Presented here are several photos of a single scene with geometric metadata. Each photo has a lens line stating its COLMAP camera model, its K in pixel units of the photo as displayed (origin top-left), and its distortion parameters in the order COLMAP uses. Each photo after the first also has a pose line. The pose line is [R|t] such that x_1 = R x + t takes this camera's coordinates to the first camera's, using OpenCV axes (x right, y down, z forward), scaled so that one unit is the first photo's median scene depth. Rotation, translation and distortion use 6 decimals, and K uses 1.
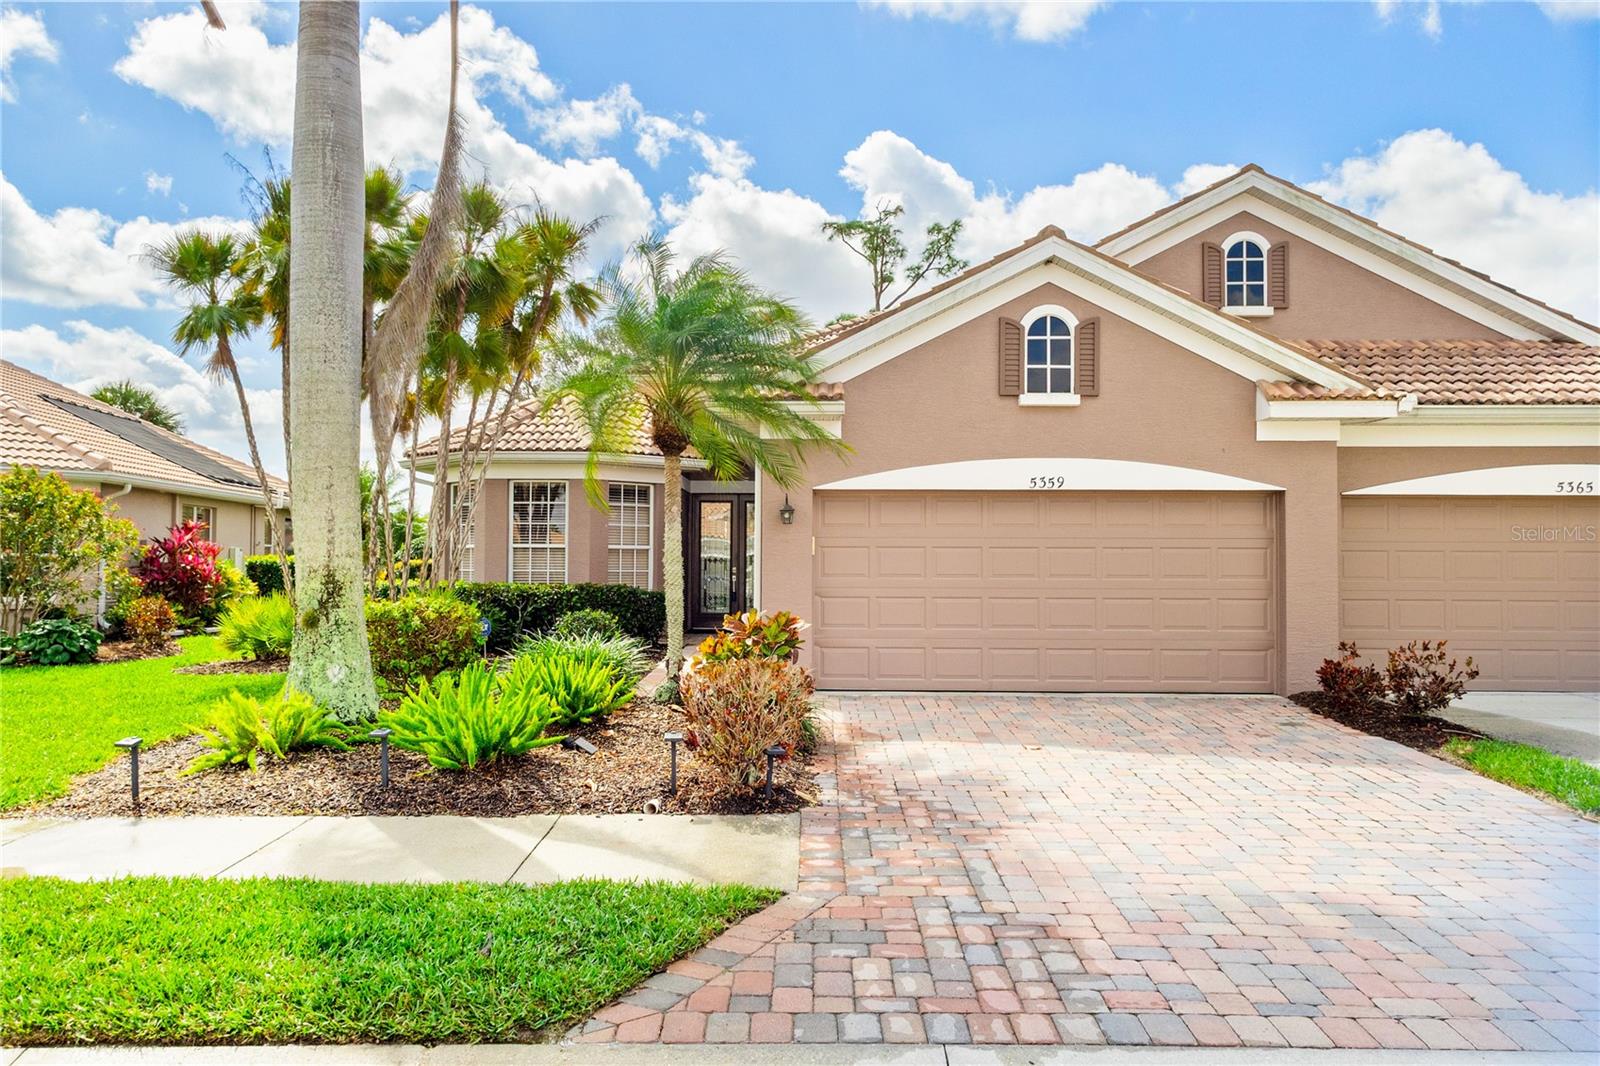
lens RADIAL K [[1148.0, 0, 793.5], [0, 1148.0, 539.8], [0, 0, 1]] dist [0.008917, 0.000939]
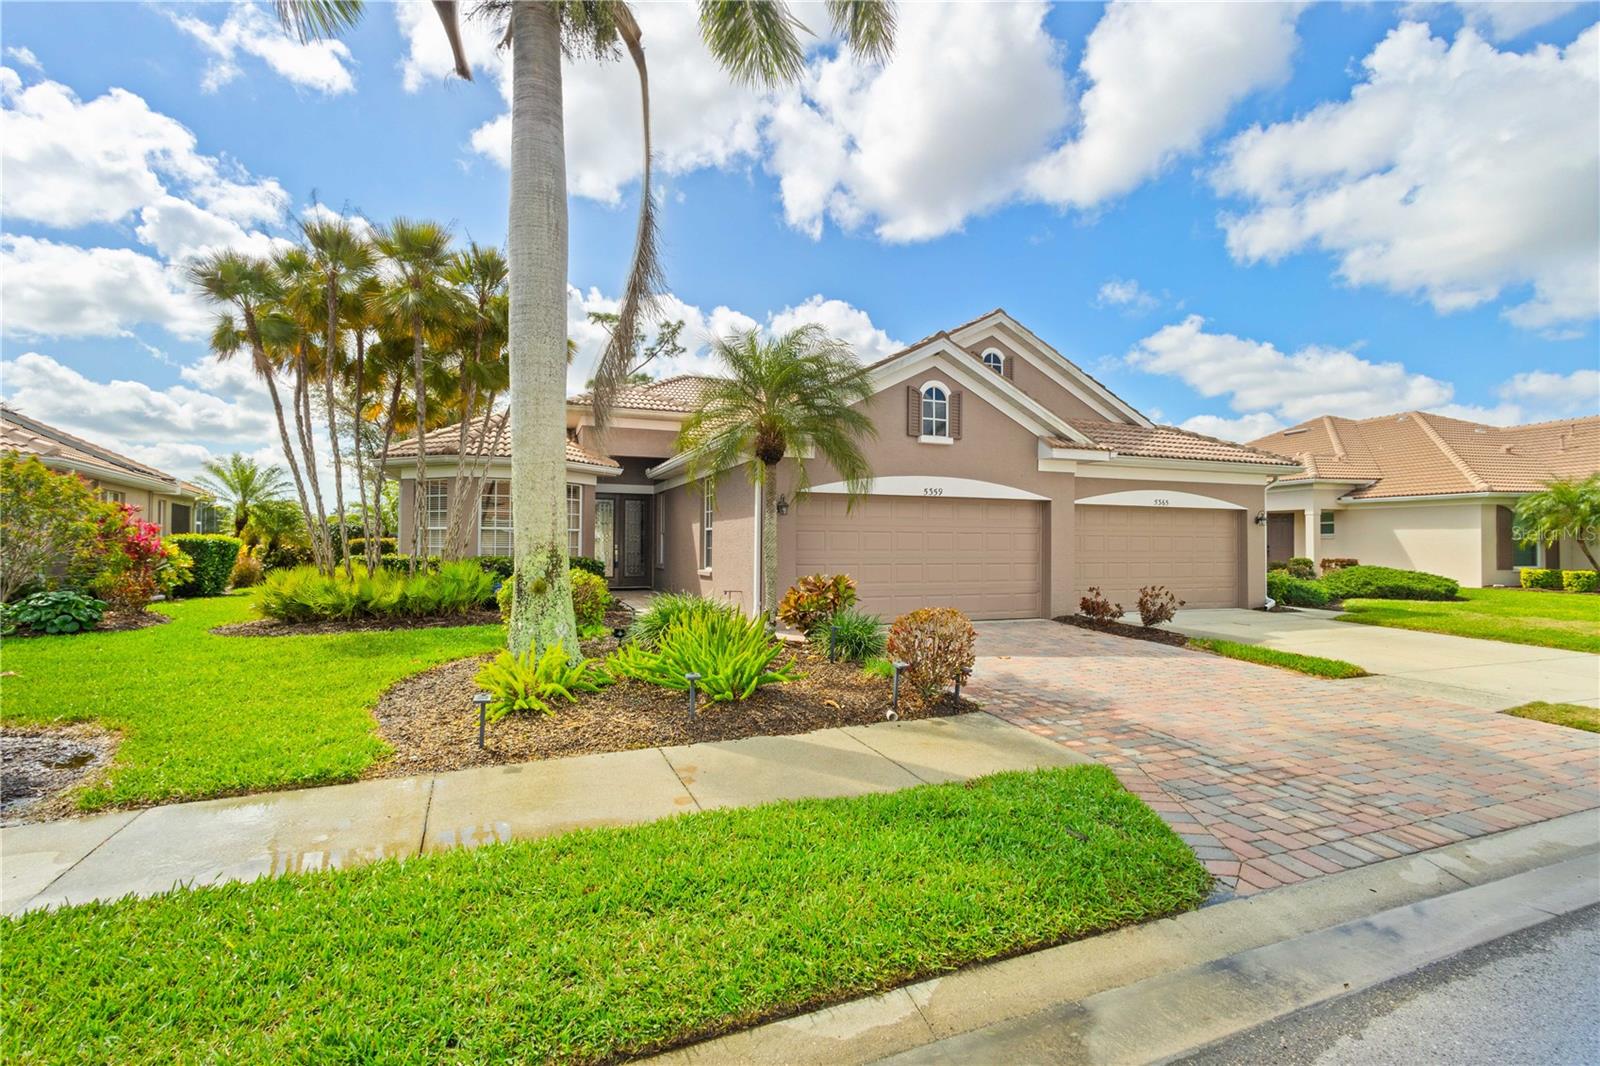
lens RADIAL K [[722.3, 0, 794.3], [0, 722.3, 536.1], [0, 0, 1]] dist [0.002603, 0.000235]
pose [[0.925356, 0.005458, 0.379059, -0.332880], [-0.009948, 0.999902, 0.009887, 0.003884], [-0.378968, -0.012920, 0.925320, 0.138498]]
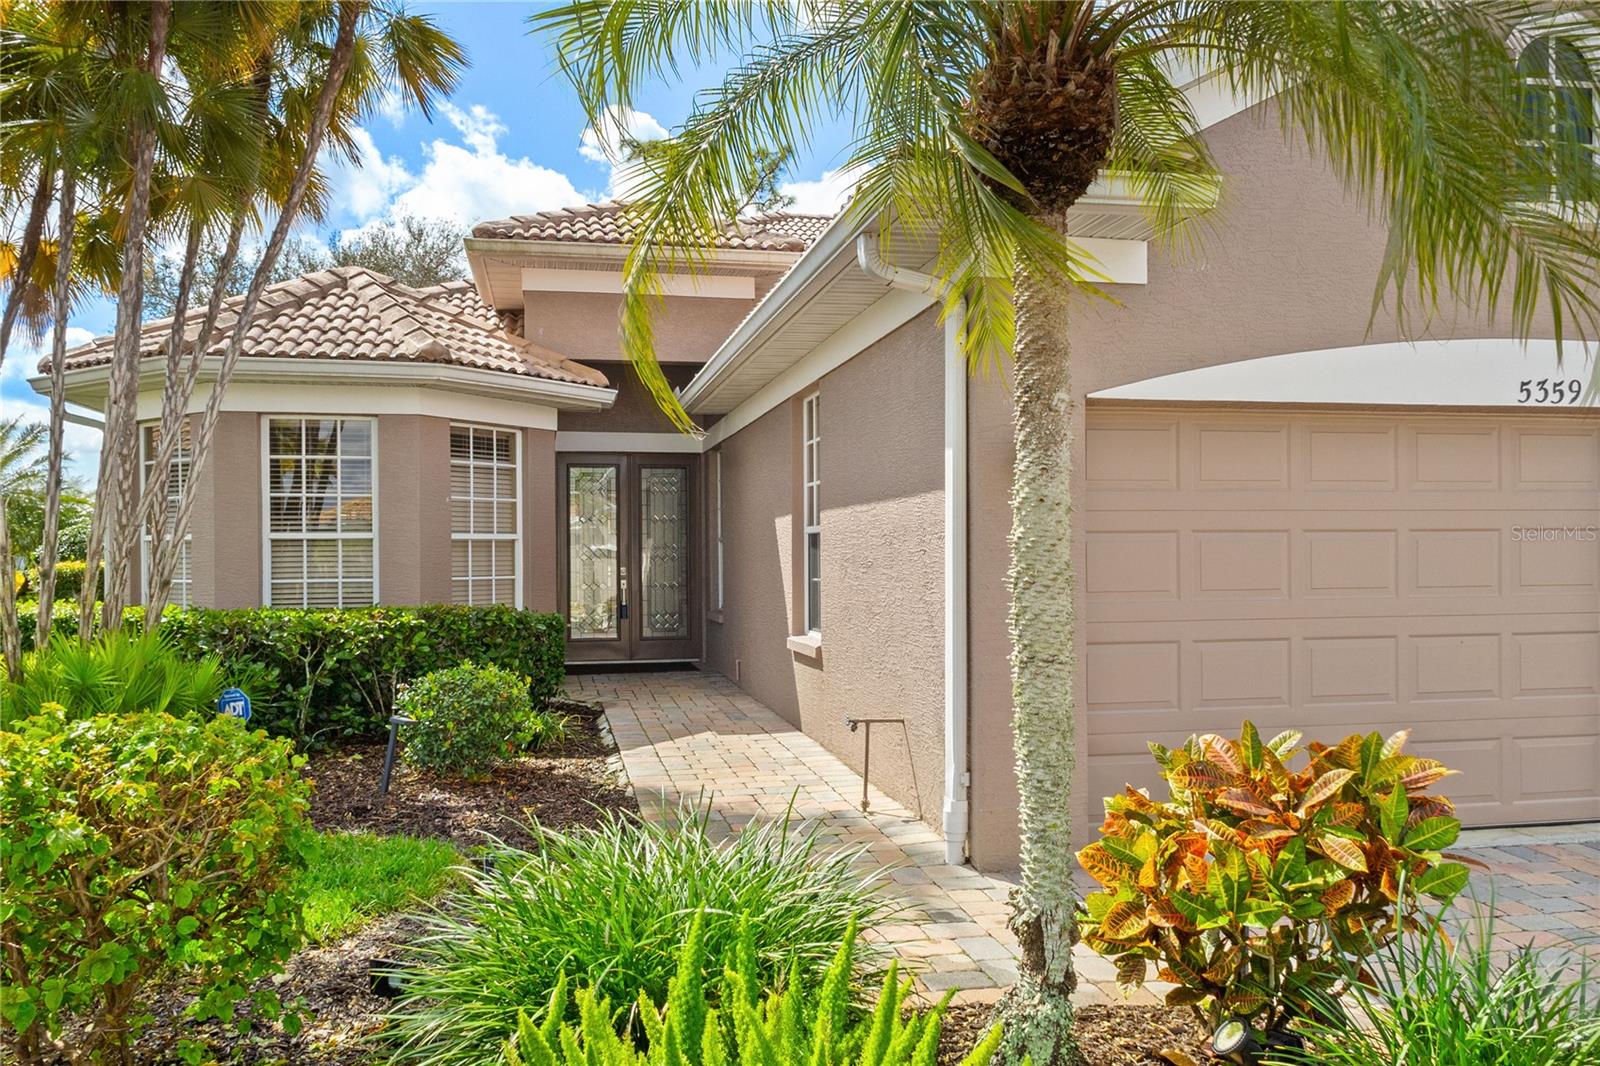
lens RADIAL K [[1180.2, 0, 801.2], [0, 1180.2, 563.5], [0, 0, 1]] dist [0.021354, 0.000962]
pose [[0.973331, -0.013138, 0.229028, -0.188374], [0.006328, 0.999516, 0.030444, 0.003885], [-0.229317, -0.028182, 0.972944, 0.580639]]
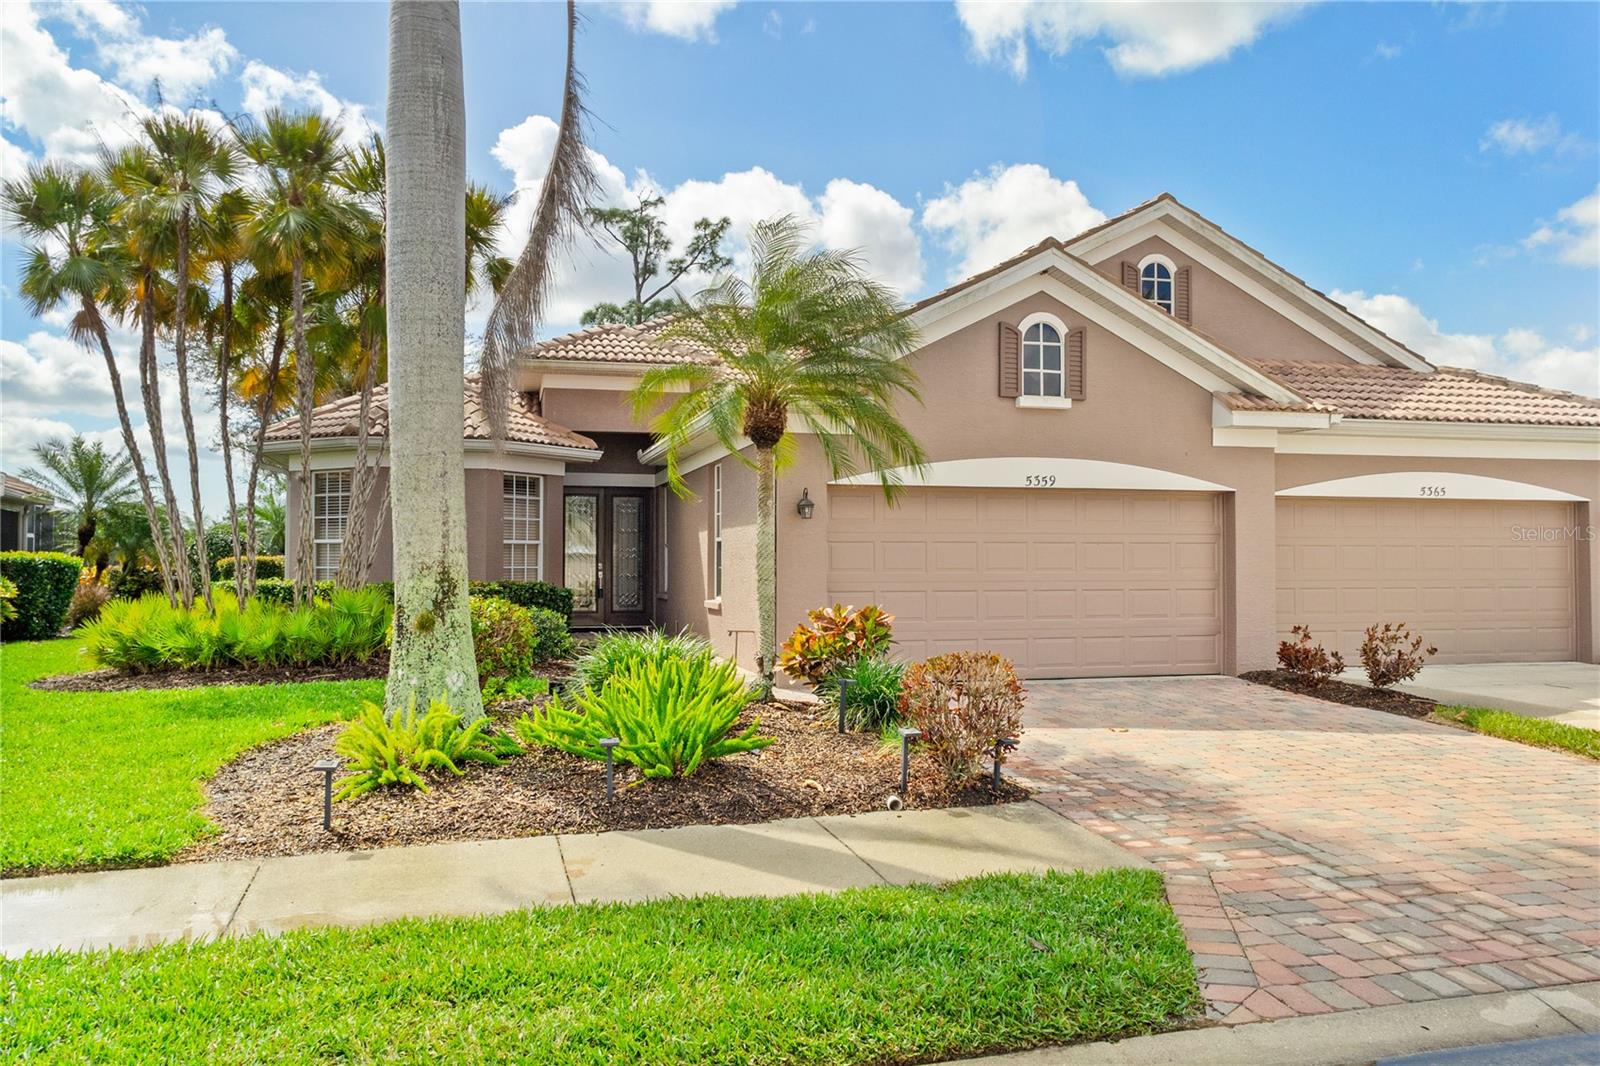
lens RADIAL K [[1155.8, 0, 796.5], [0, 1155.8, 538.3], [0, 0, 1]] dist [0.011138, -0.001382]
pose [[0.961894, 0.001396, 0.273418, -0.280576], [-0.002102, 0.999995, 0.002288, 0.001030], [-0.273413, -0.002776, 0.961893, 0.037678]]
